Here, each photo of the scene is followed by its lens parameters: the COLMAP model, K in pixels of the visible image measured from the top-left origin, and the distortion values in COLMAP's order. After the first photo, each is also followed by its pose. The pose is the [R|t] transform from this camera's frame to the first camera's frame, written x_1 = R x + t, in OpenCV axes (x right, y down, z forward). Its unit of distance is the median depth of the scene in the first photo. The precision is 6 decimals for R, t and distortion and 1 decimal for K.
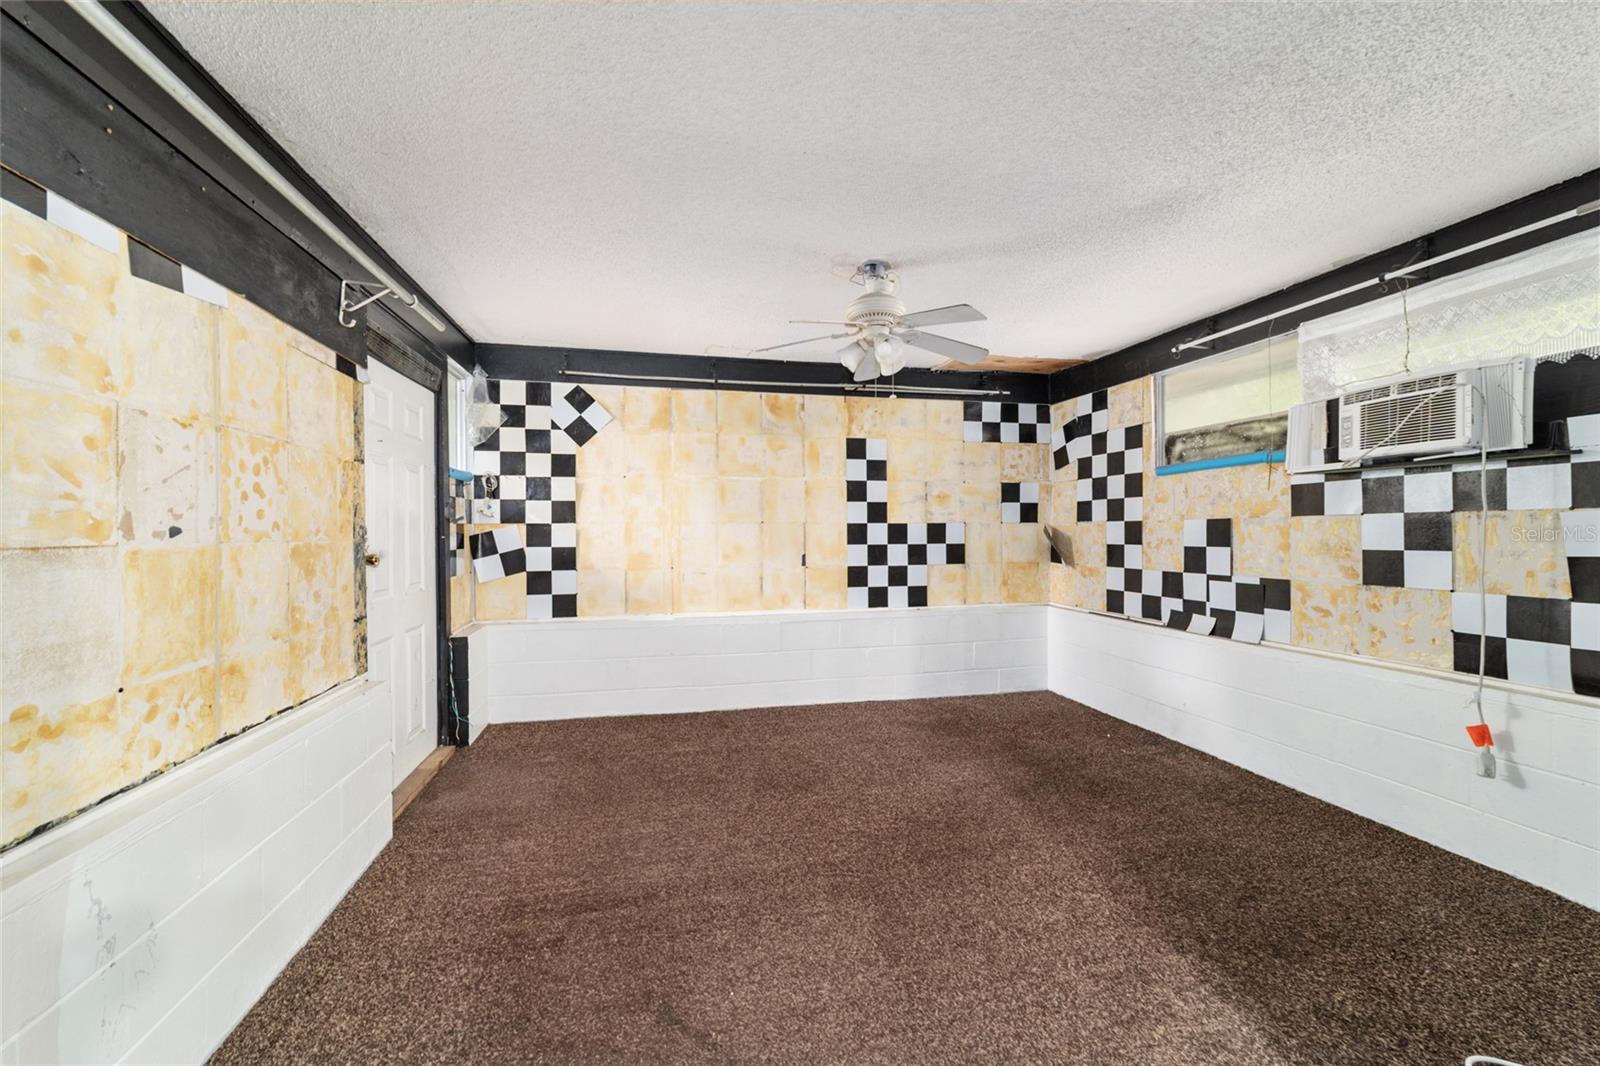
lens RADIAL K [[614.0, 0, 803.4], [0, 614.0, 527.4], [0, 0, 1]] dist [-0.018619, 0.007998]
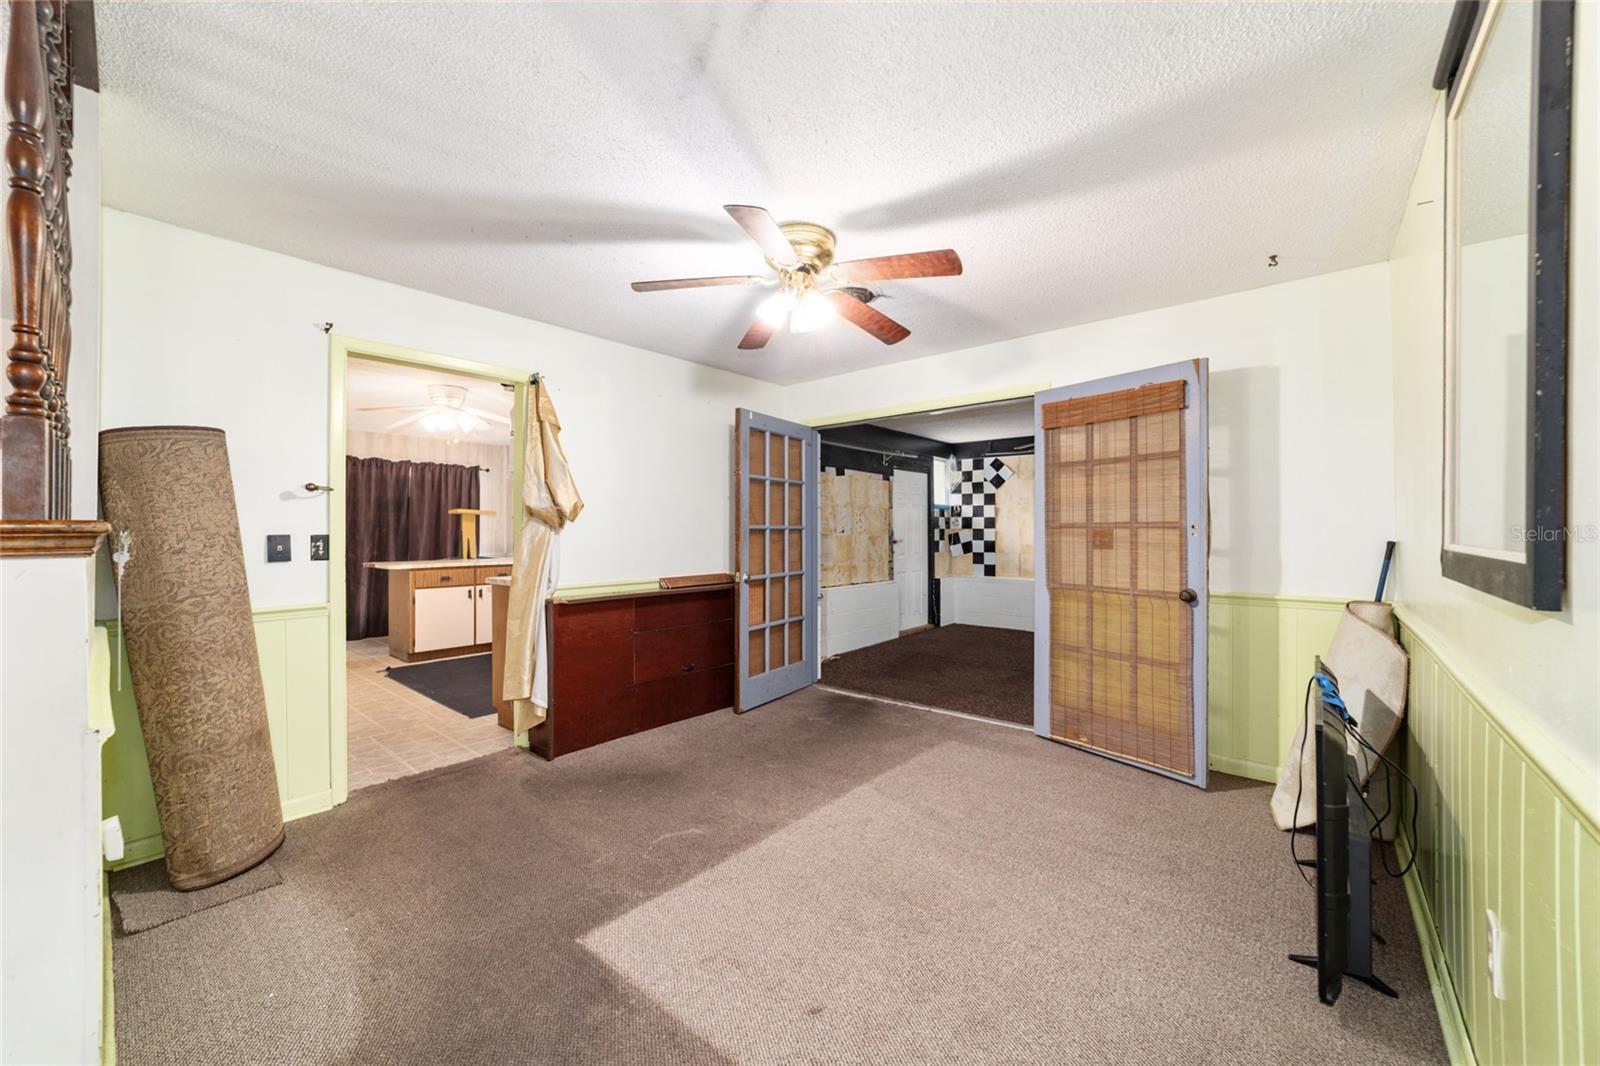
lens RADIAL K [[614.0, 0, 796.4], [0, 614.0, 526.8], [0, 0, 1]] dist [-0.018619, 0.007998]
pose [[0.596717, -0.003142, -0.802446, 0.895354], [-0.001762, 0.999985, -0.005225, -0.001283], [0.802450, 0.004531, 0.596702, -0.739310]]
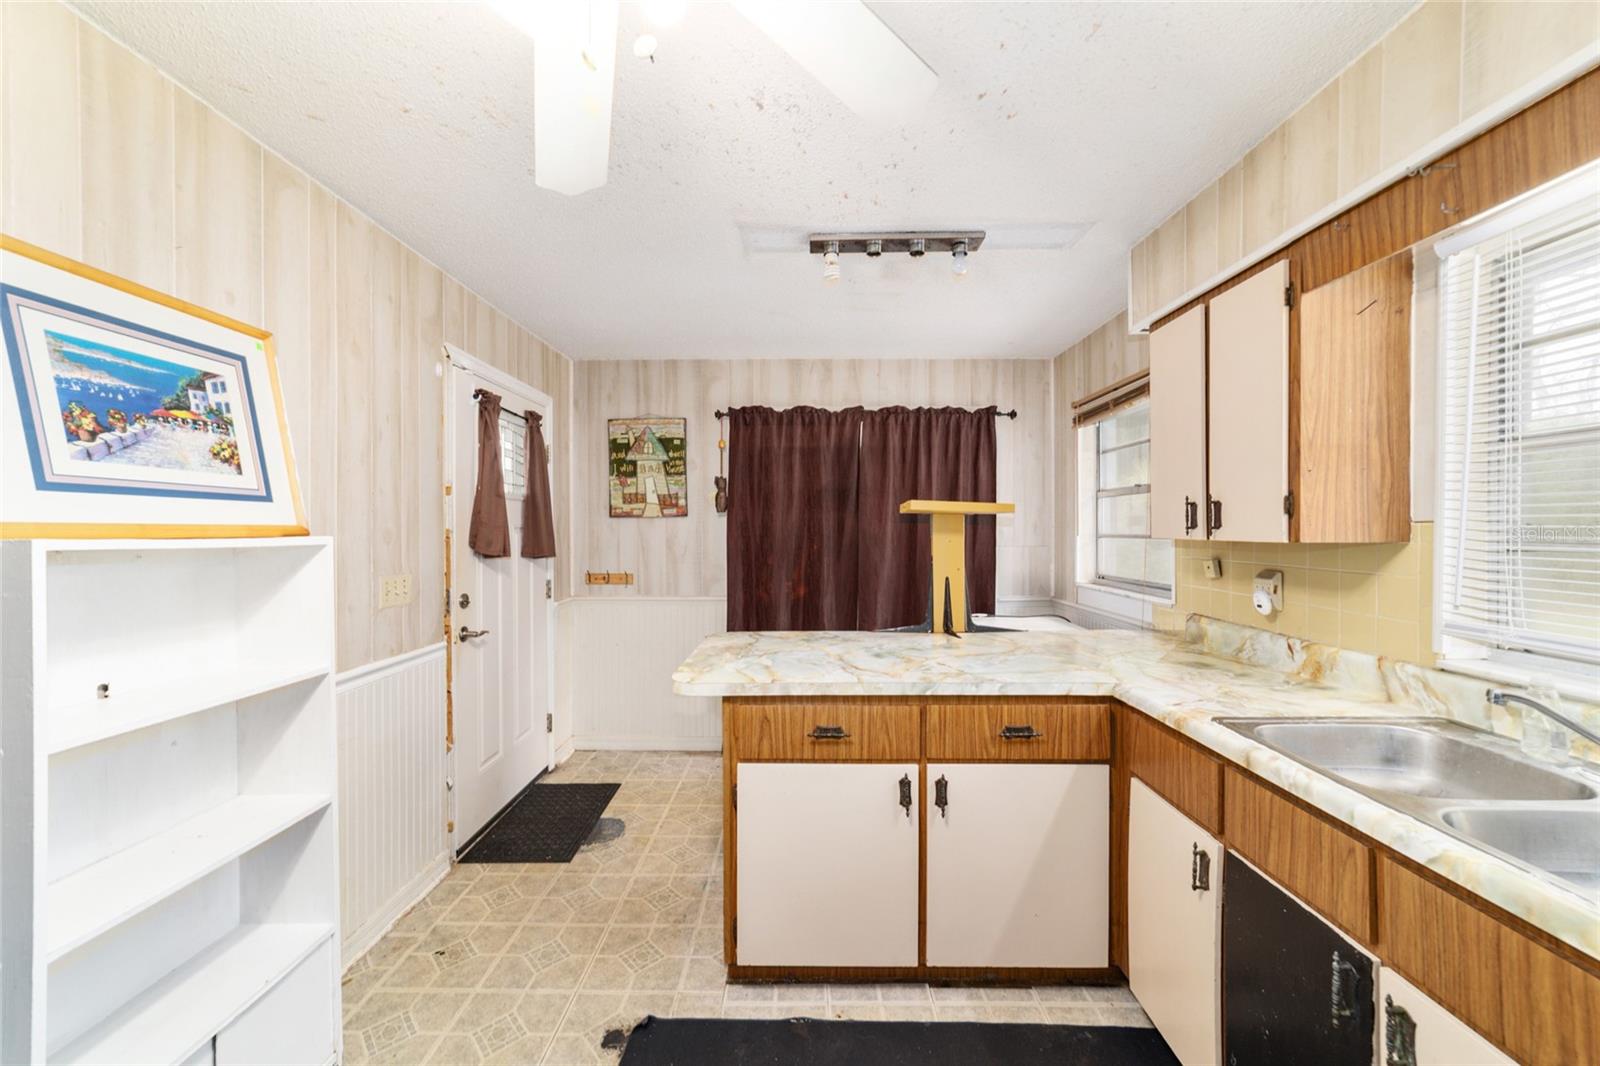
lens RADIAL K [[614.0, 0, 797.2], [0, 614.0, 530.0], [0, 0, 1]] dist [-0.018619, 0.007998]
pose [[-0.226437, 0.010304, -0.973971, -0.494011], [-0.000303, 0.999943, 0.010649, -0.037105], [0.974026, 0.002707, -0.226421, -0.432242]]
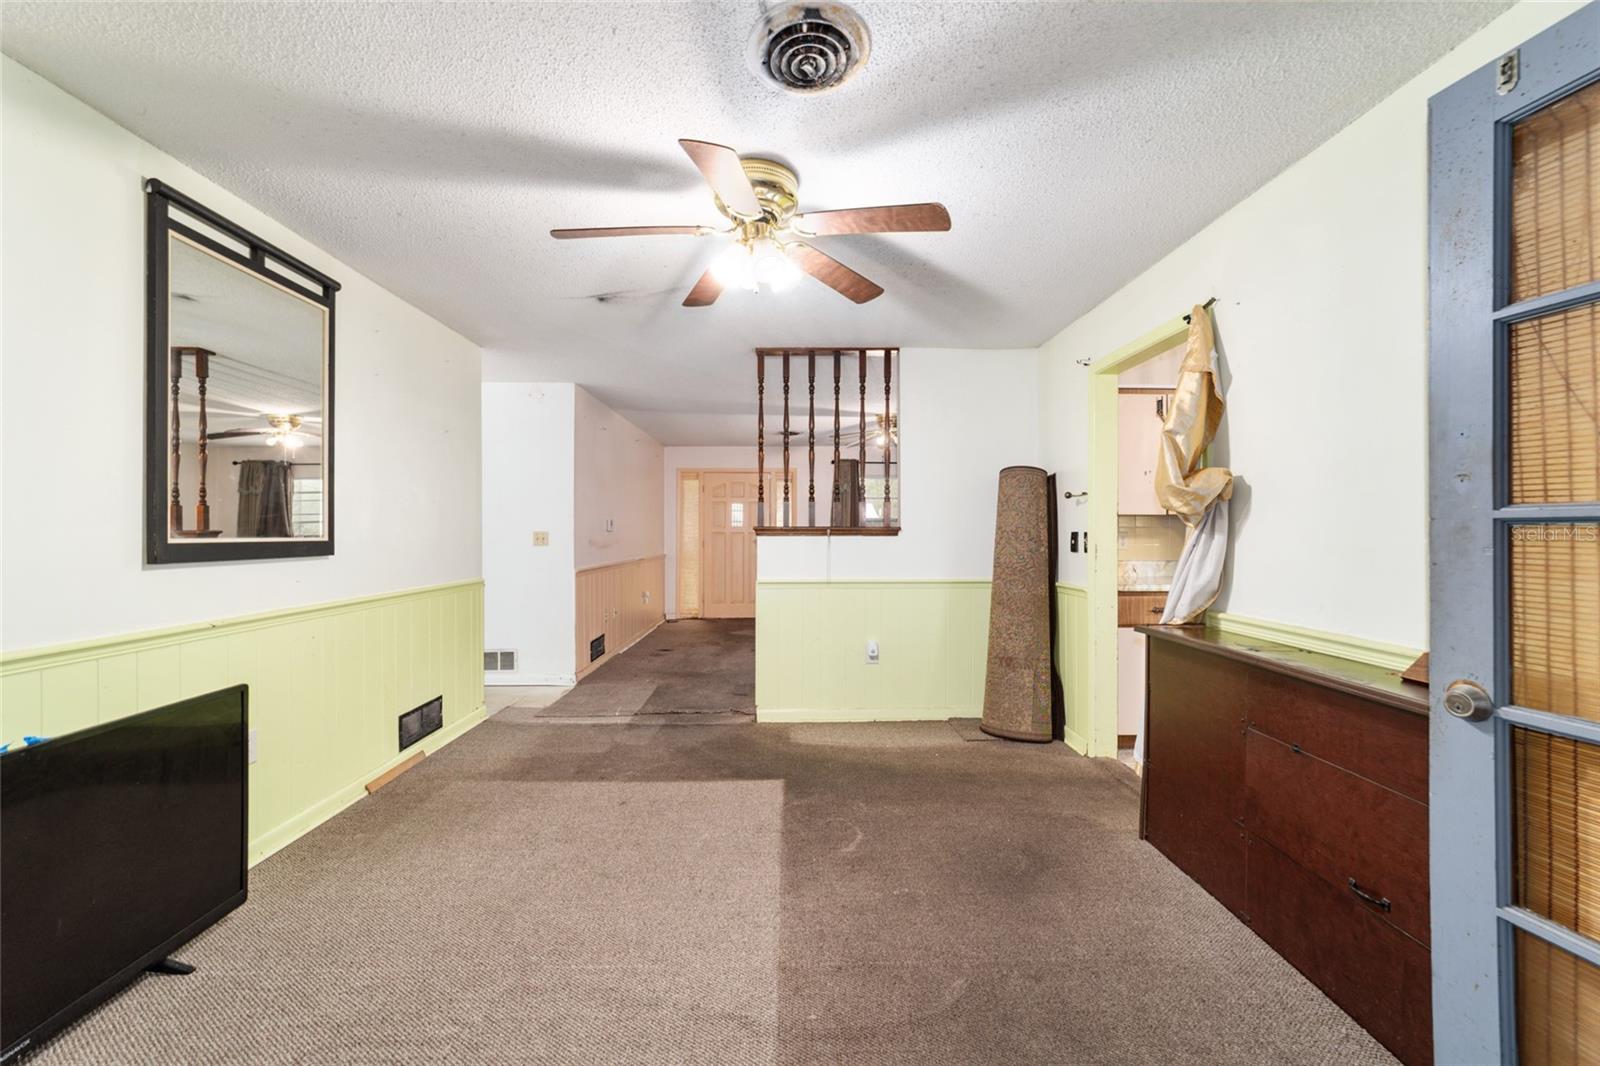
lens RADIAL K [[614.0, 0, 798.6], [0, 614.0, 527.4], [0, 0, 1]] dist [-0.018619, 0.007998]
pose [[-0.979796, 0.003626, 0.199966, 0.201402], [0.002975, 0.999989, -0.003560, 0.000040], [-0.199977, -0.002893, -0.979796, 0.216992]]
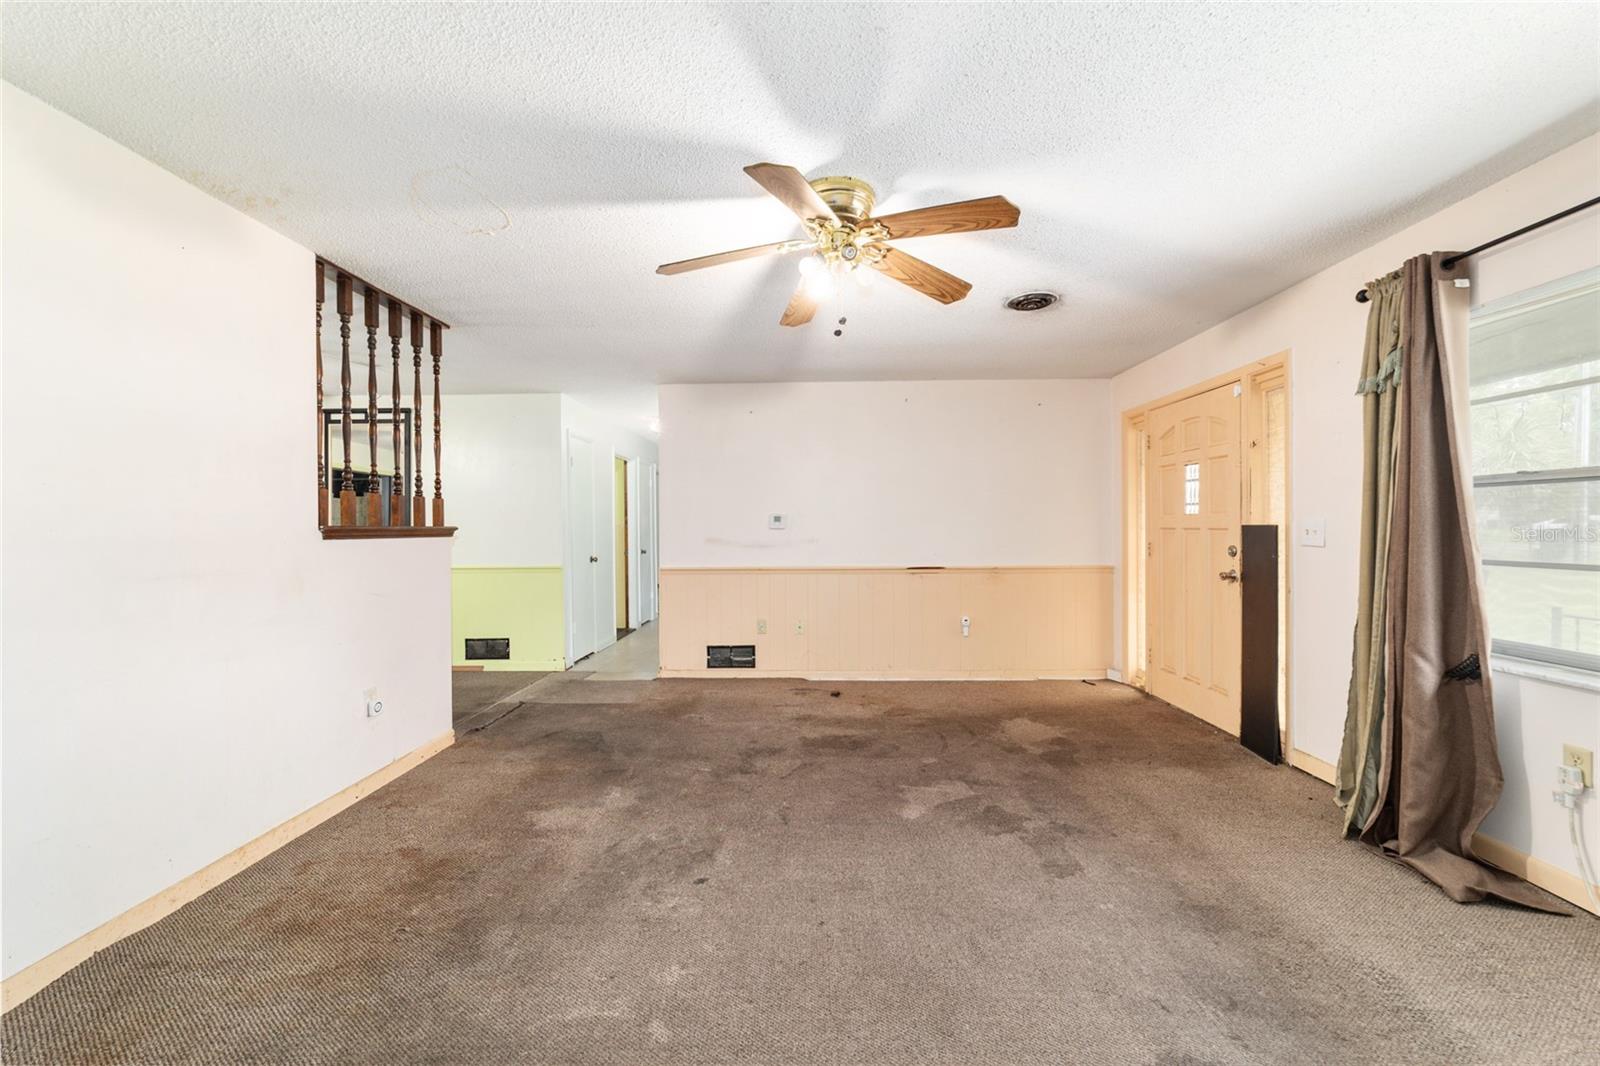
lens RADIAL K [[614.0, 0, 802.0], [0, 614.0, 528.3], [0, 0, 1]] dist [-0.018619, 0.007998]
pose [[0.240724, -0.001716, 0.970592, -0.302993], [0.011085, 0.999938, -0.000981, 0.004507], [-0.970530, 0.010995, 0.240728, -1.628872]]
